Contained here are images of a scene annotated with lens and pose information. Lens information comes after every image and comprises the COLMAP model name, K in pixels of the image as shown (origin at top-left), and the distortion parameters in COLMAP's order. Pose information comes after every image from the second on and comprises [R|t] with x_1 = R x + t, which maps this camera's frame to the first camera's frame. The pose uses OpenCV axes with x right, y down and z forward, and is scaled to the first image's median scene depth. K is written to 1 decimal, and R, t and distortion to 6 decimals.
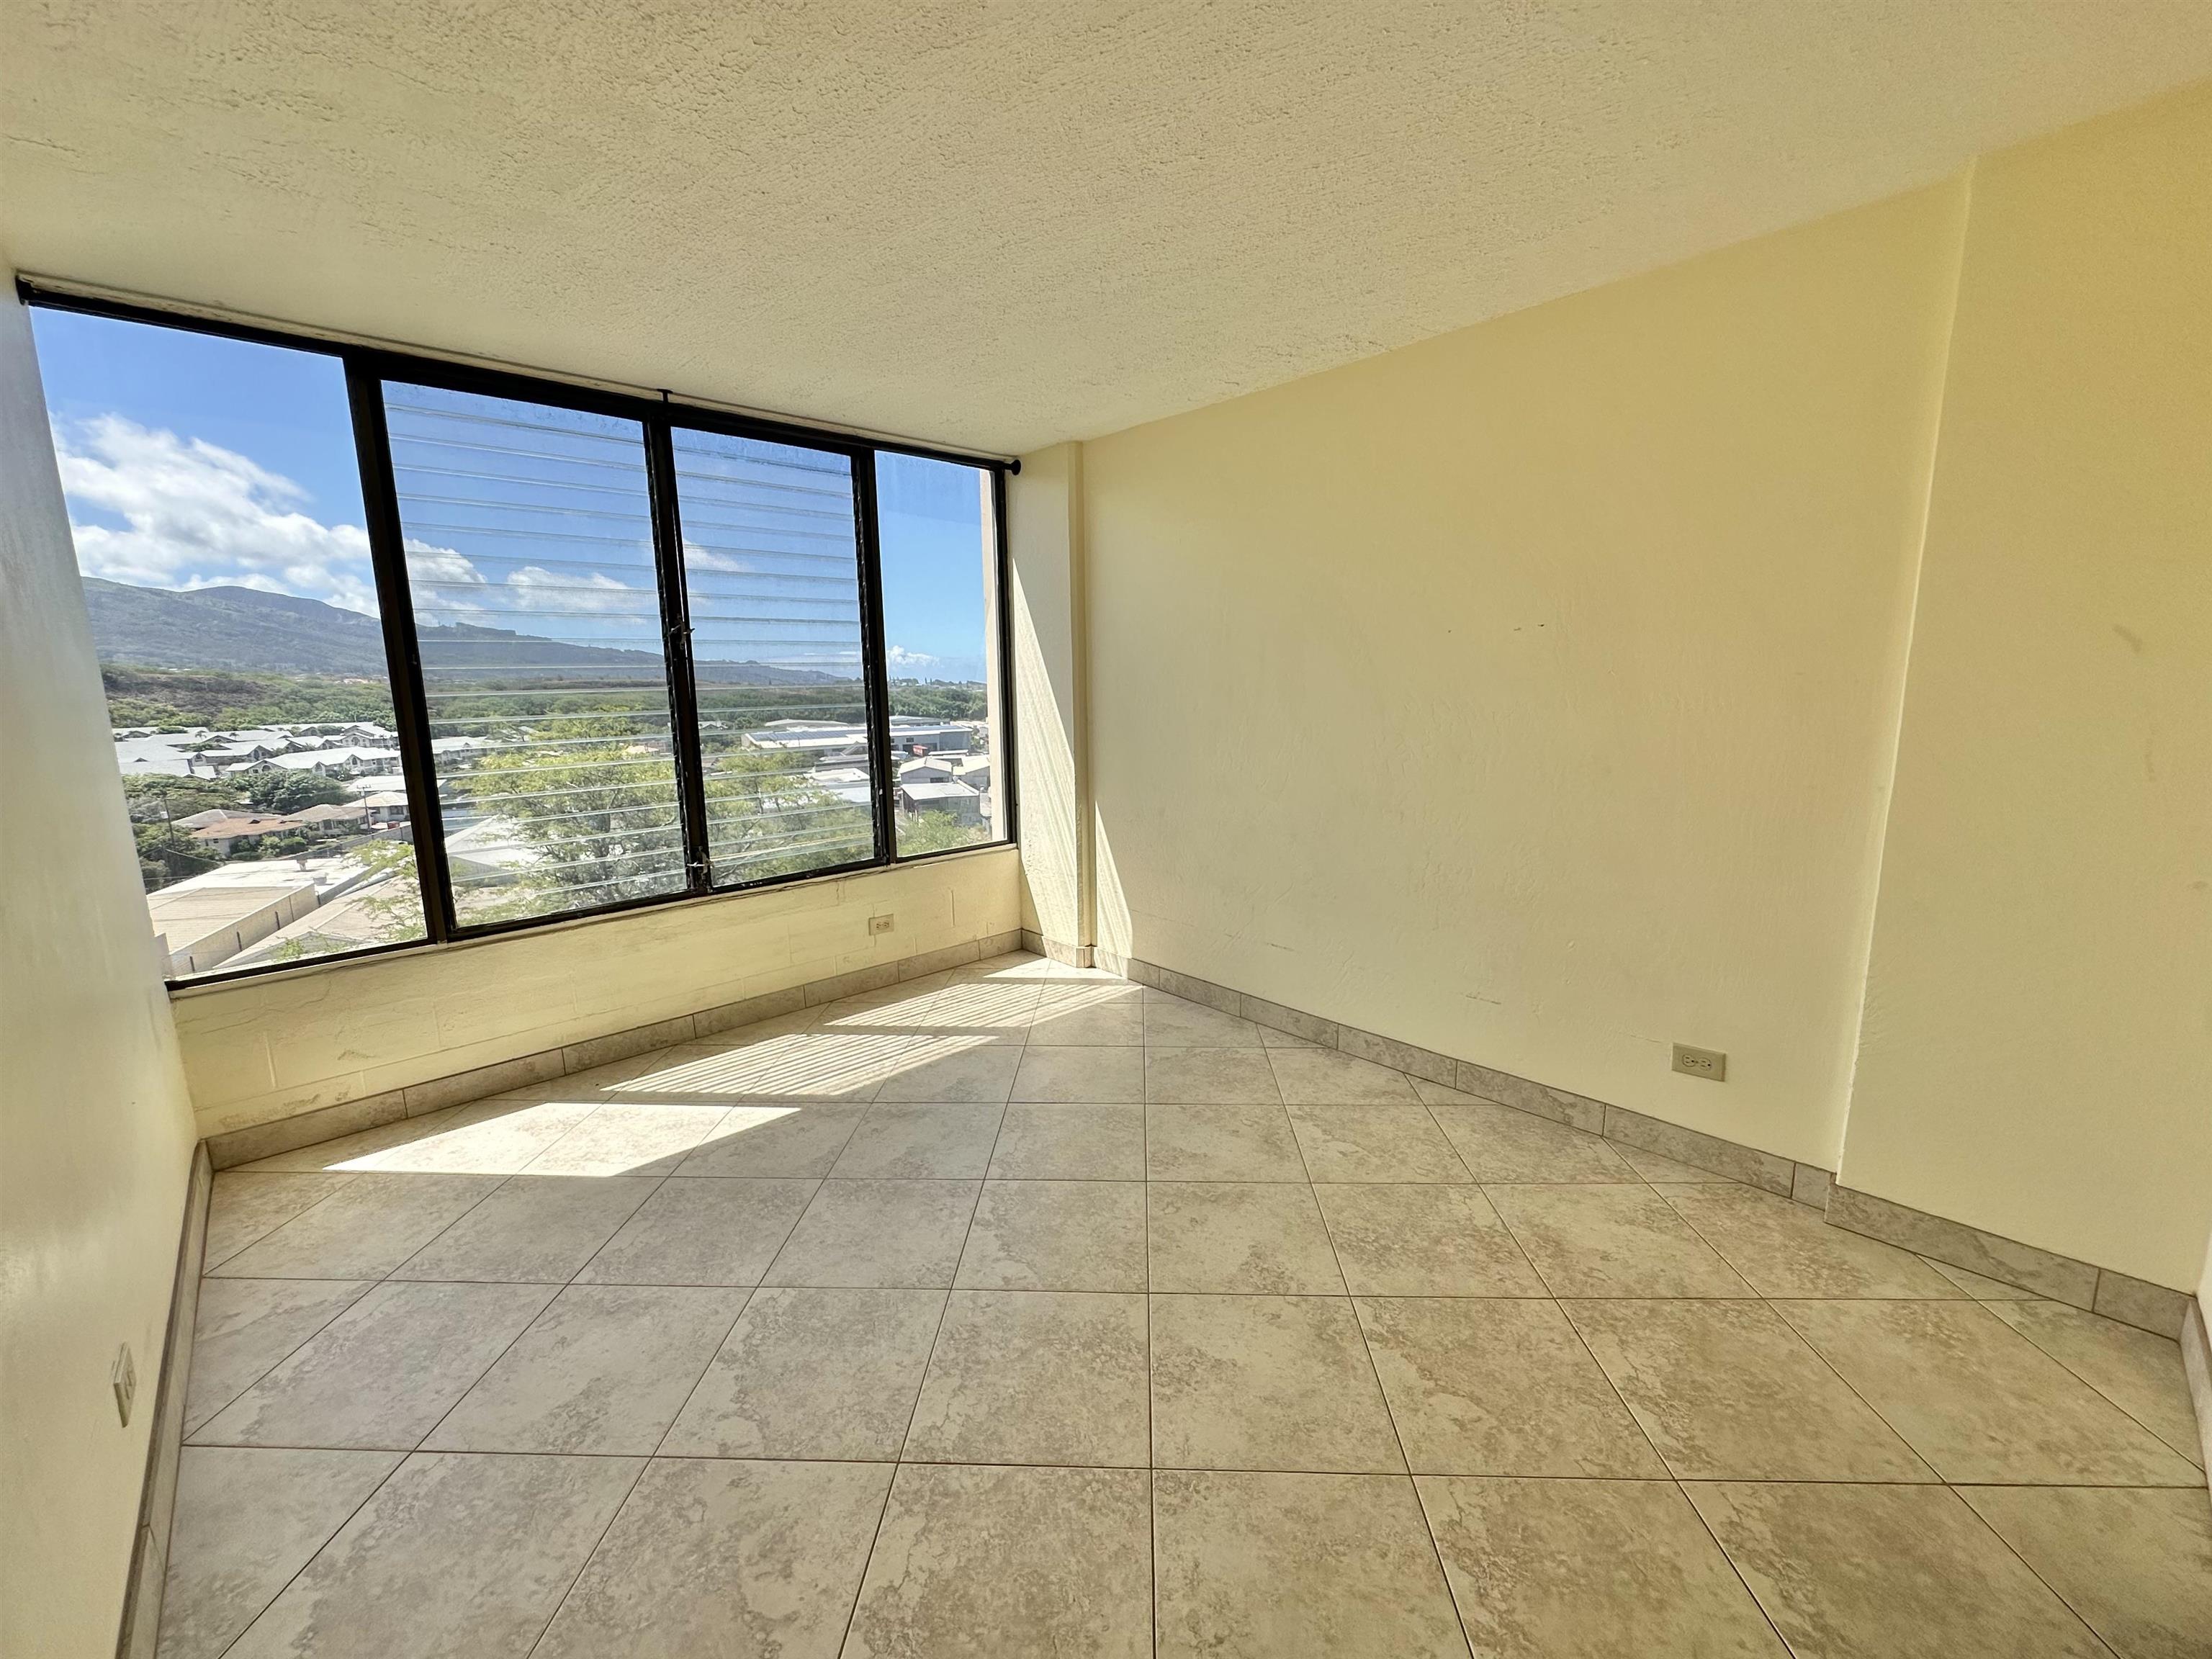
lens RADIAL K [[885.0, 0, 1110.4], [0, 885.0, 829.5], [0, 0, 1]] dist [-0.005649, 0.000767]
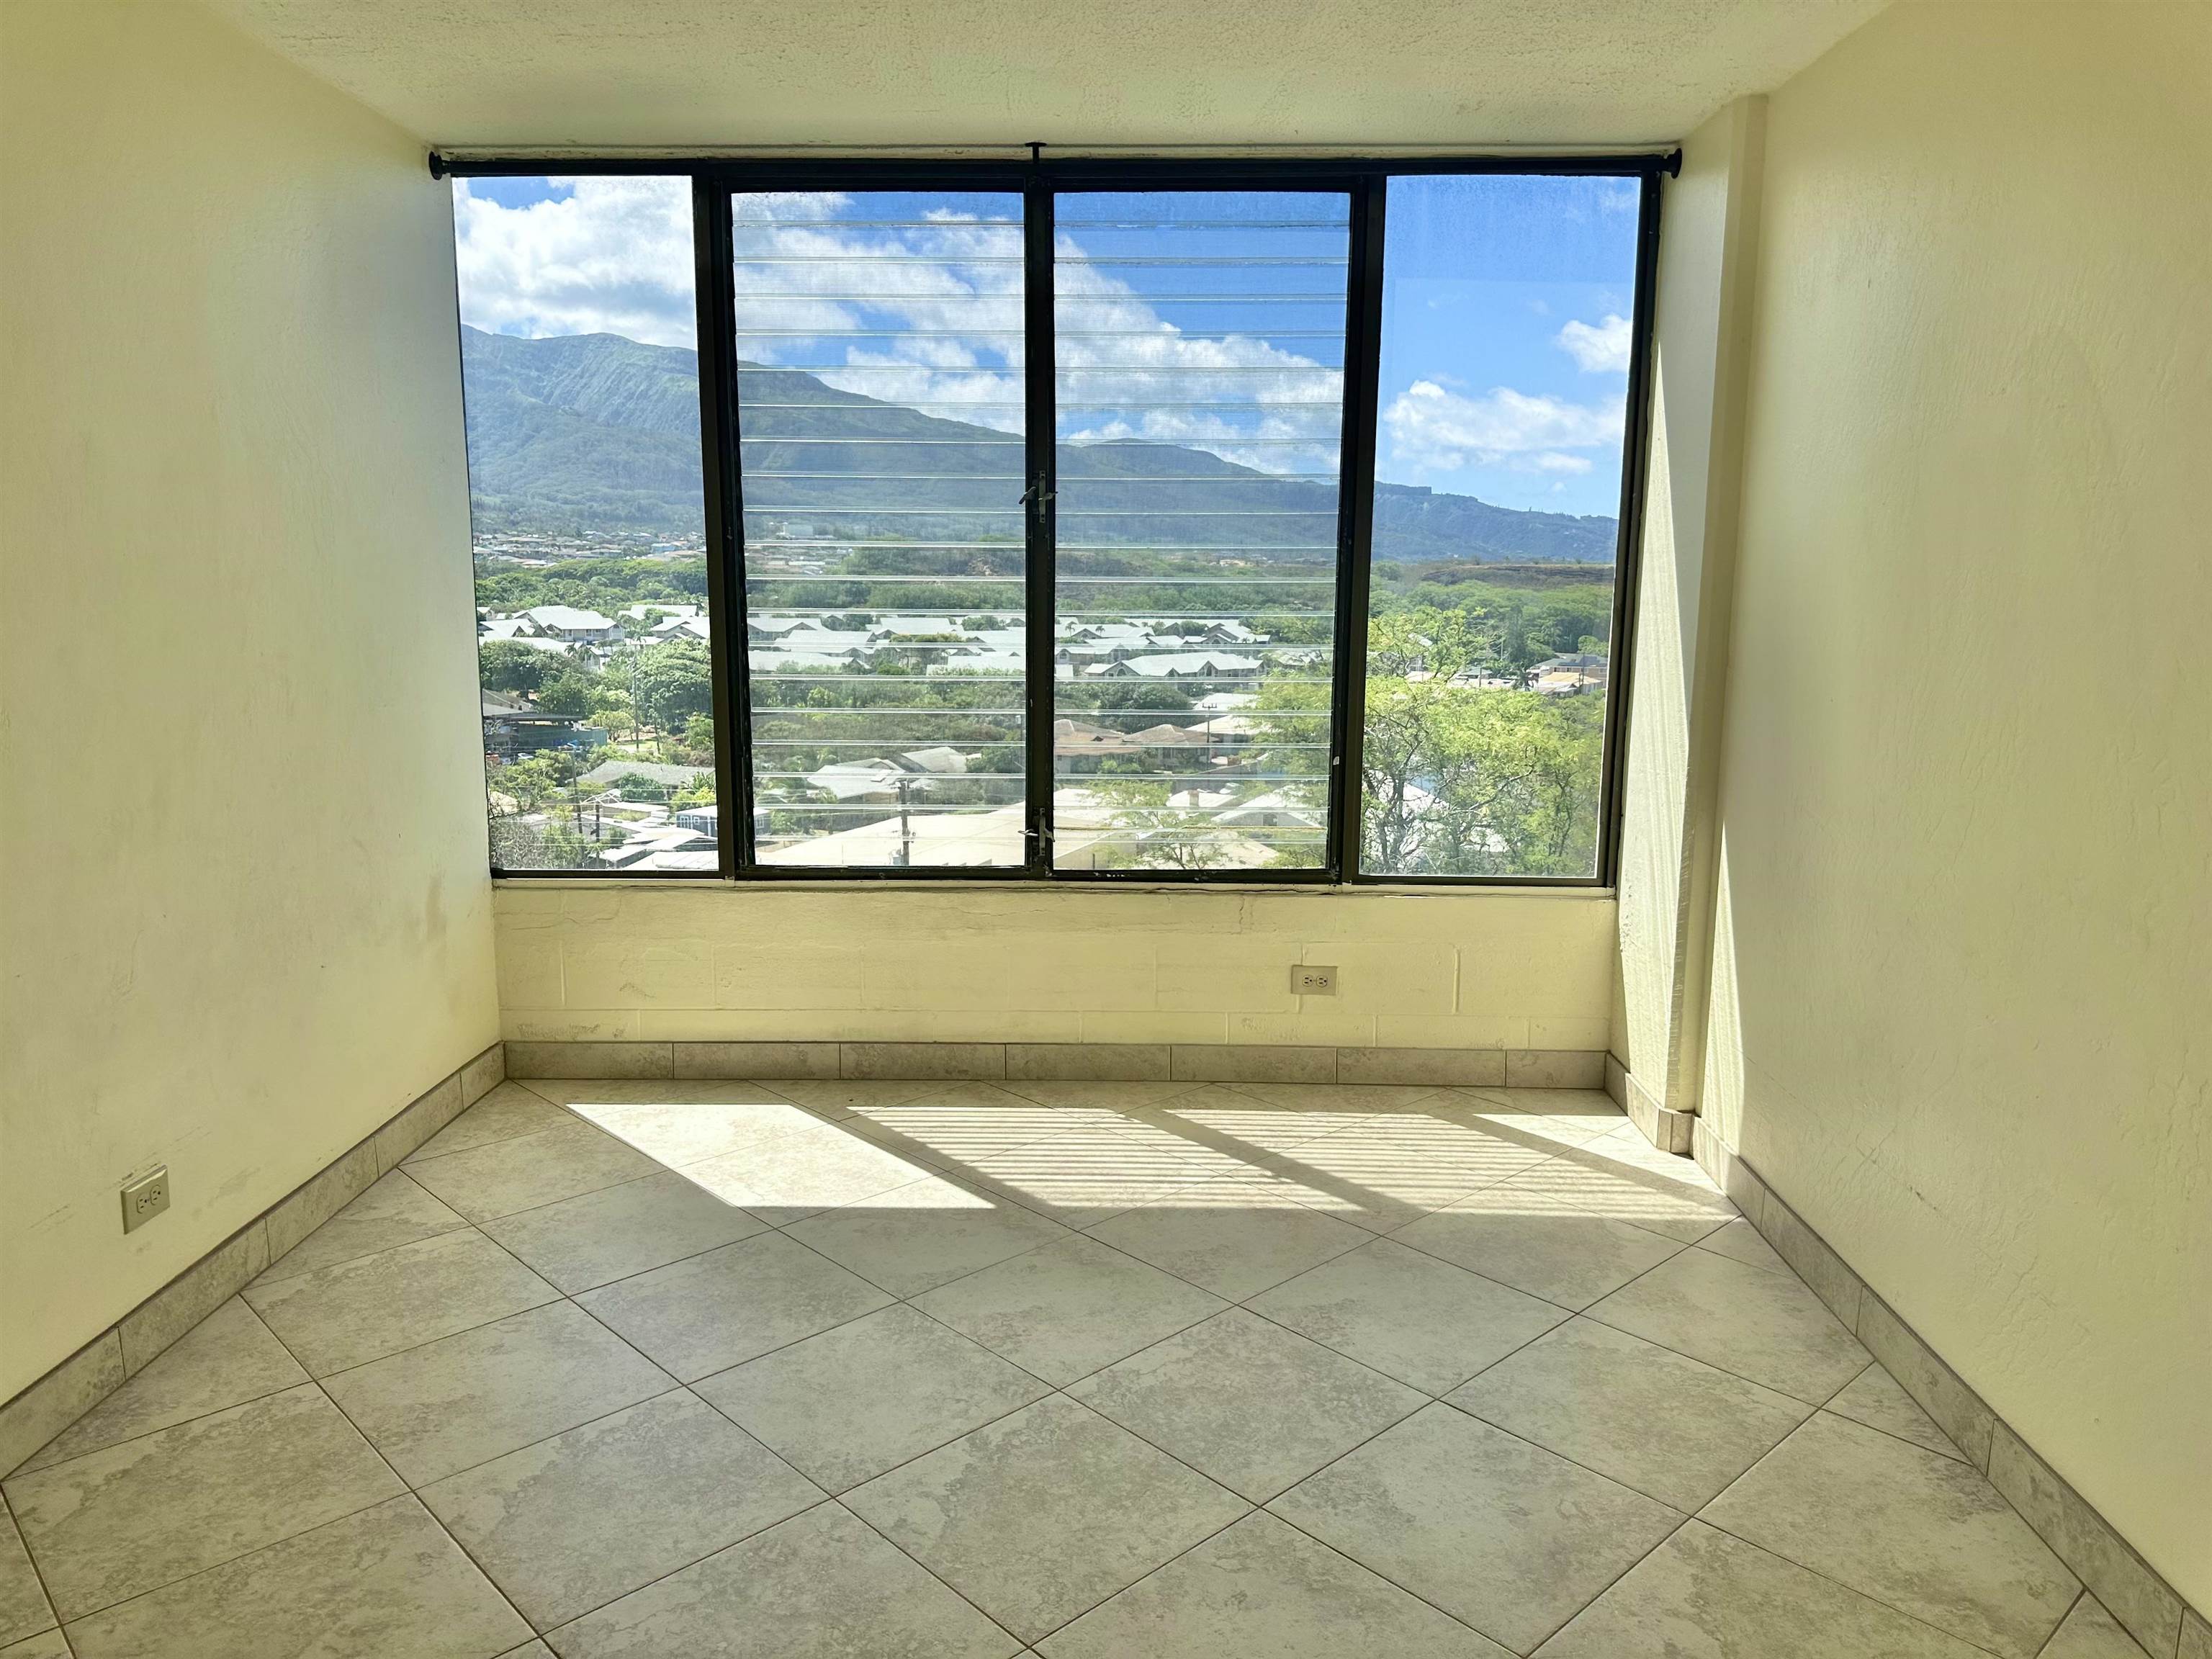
lens RADIAL K [[1550.0, 0, 1129.0], [0, 1550.0, 850.0], [0, 0, 1]] dist [0.063733, -0.088533]
pose [[0.715495, 0.142052, -0.684023, 0.443590], [-0.136085, 0.988694, 0.062977, -0.036433], [0.685235, 0.048026, 0.726736, 0.177761]]
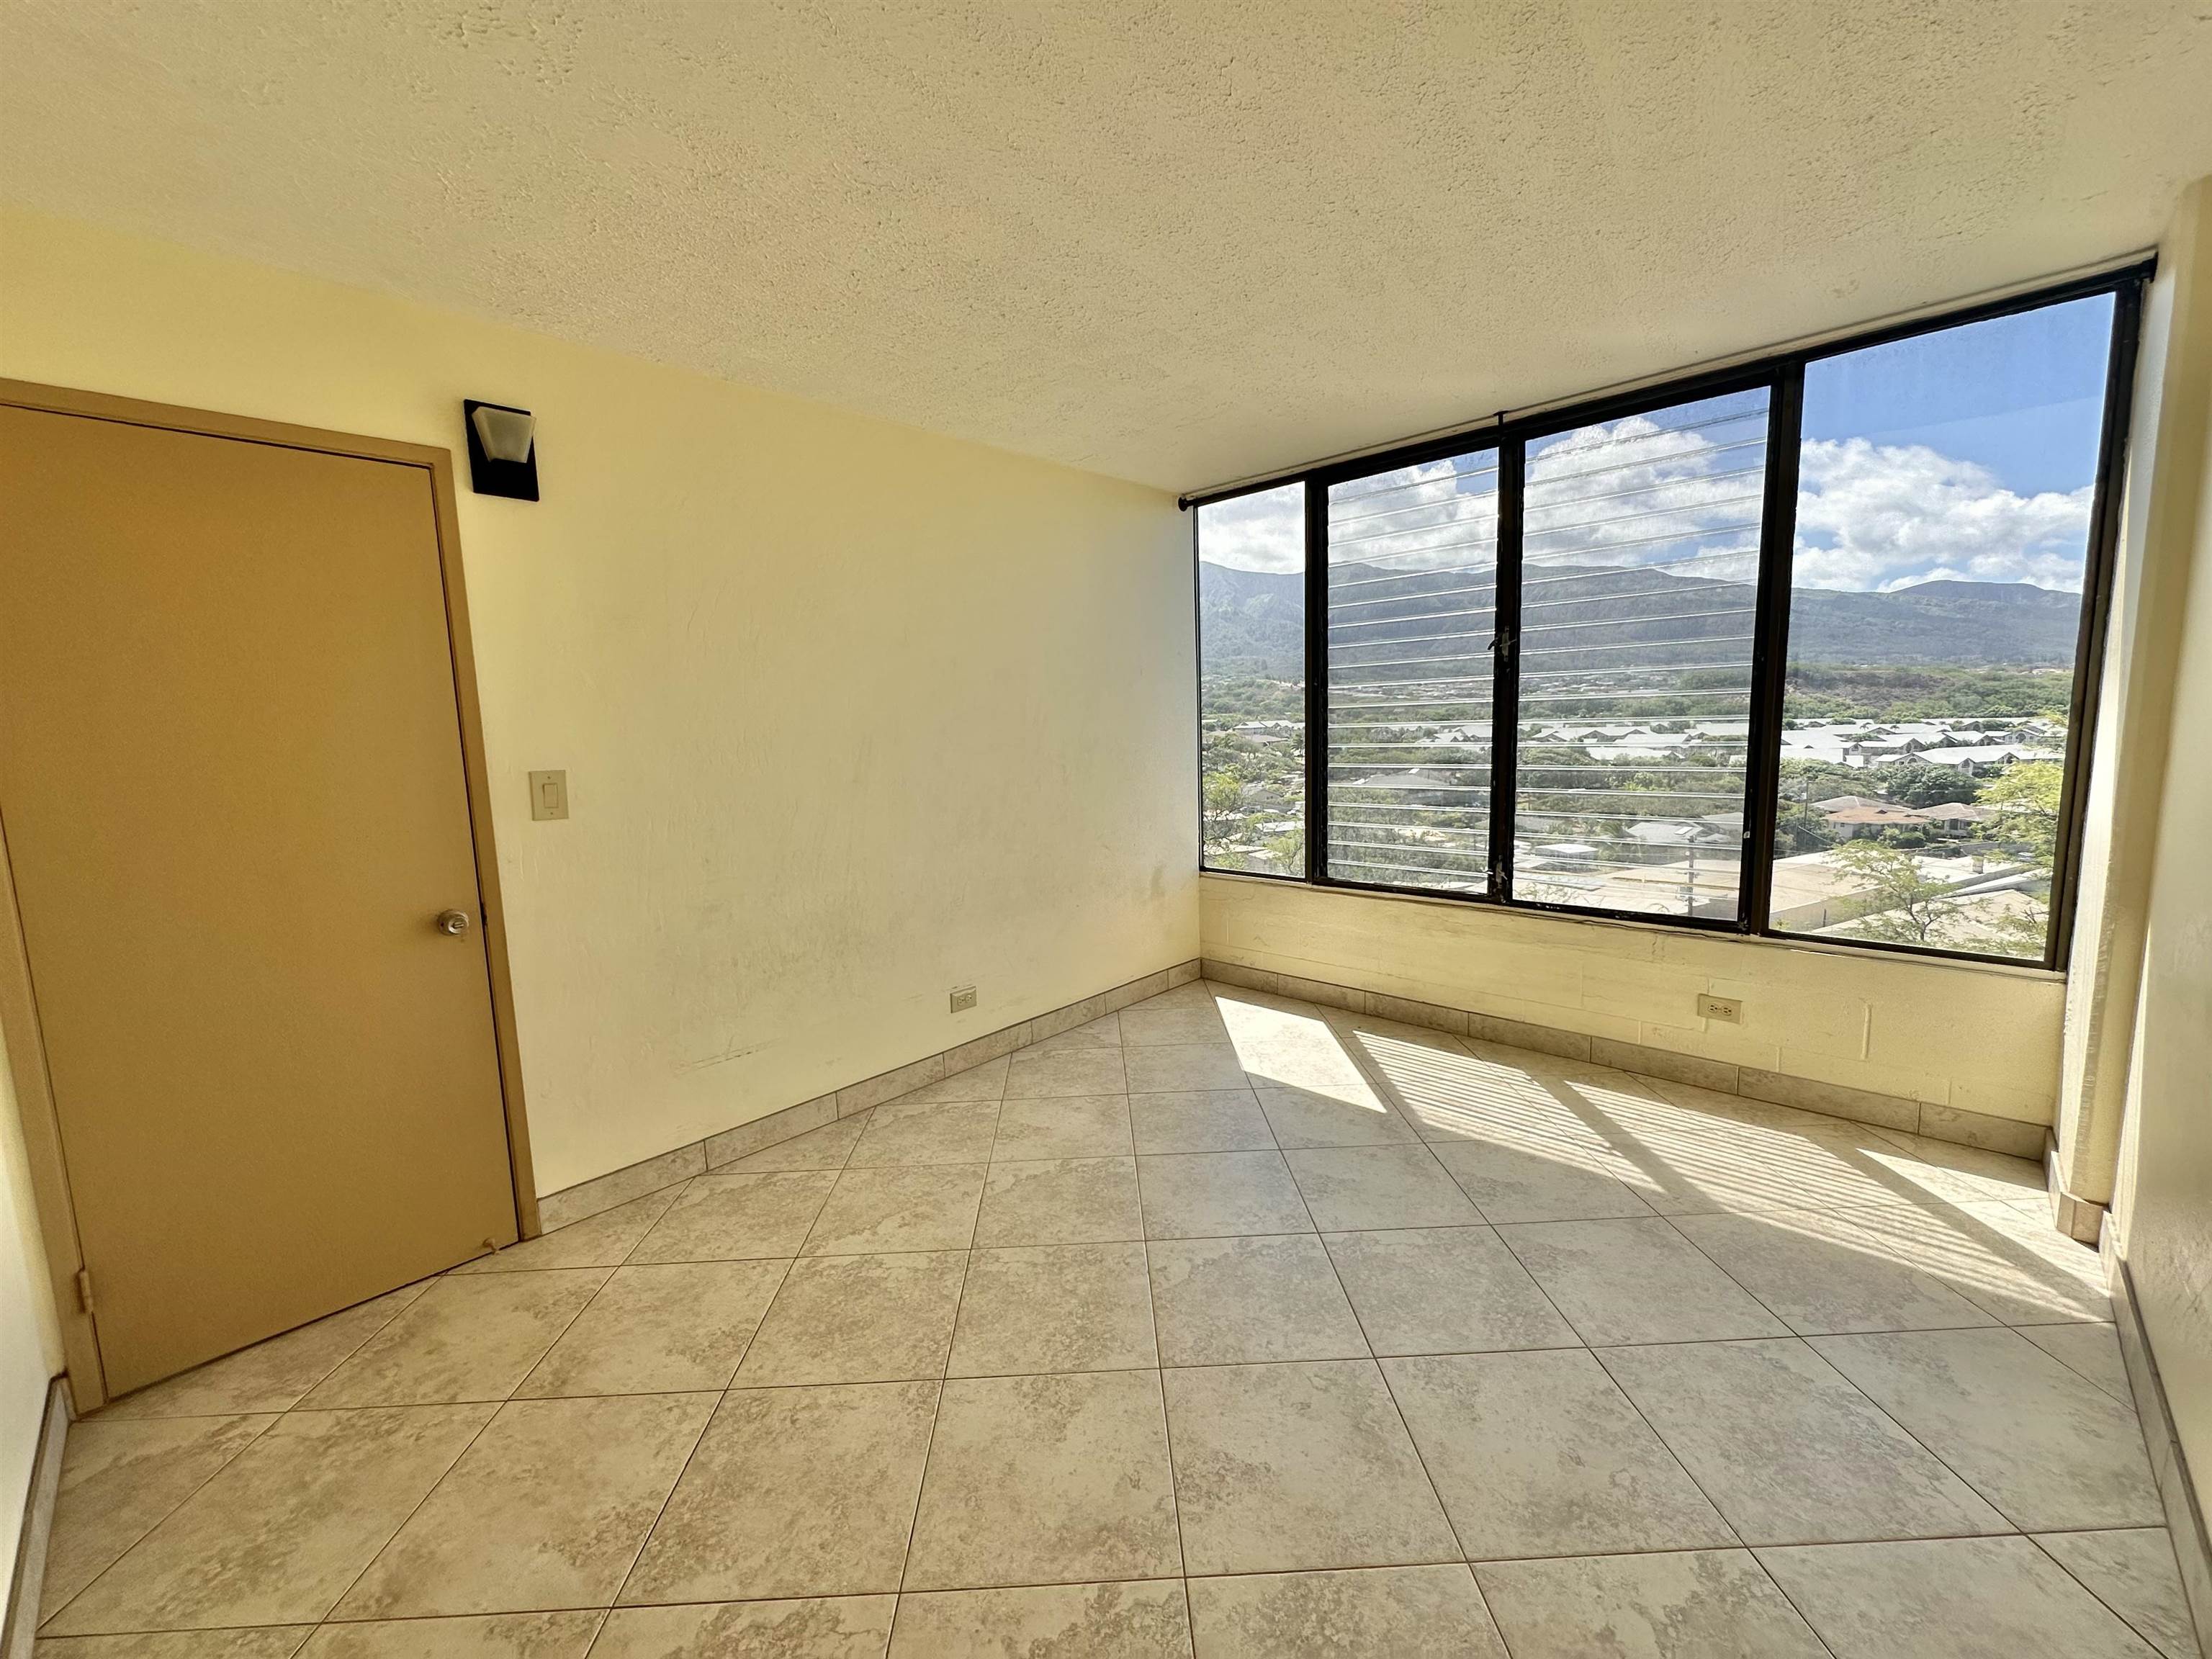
lens RADIAL K [[885.0, 0, 1098.8], [0, 885.0, 838.5], [0, 0, 1]] dist [-0.005649, 0.000767]
pose [[0.054026, 0.151304, -0.987010, 0.541978], [-0.134812, 0.980509, 0.142928, -0.088916], [0.989397, 0.125339, 0.073371, 0.499174]]
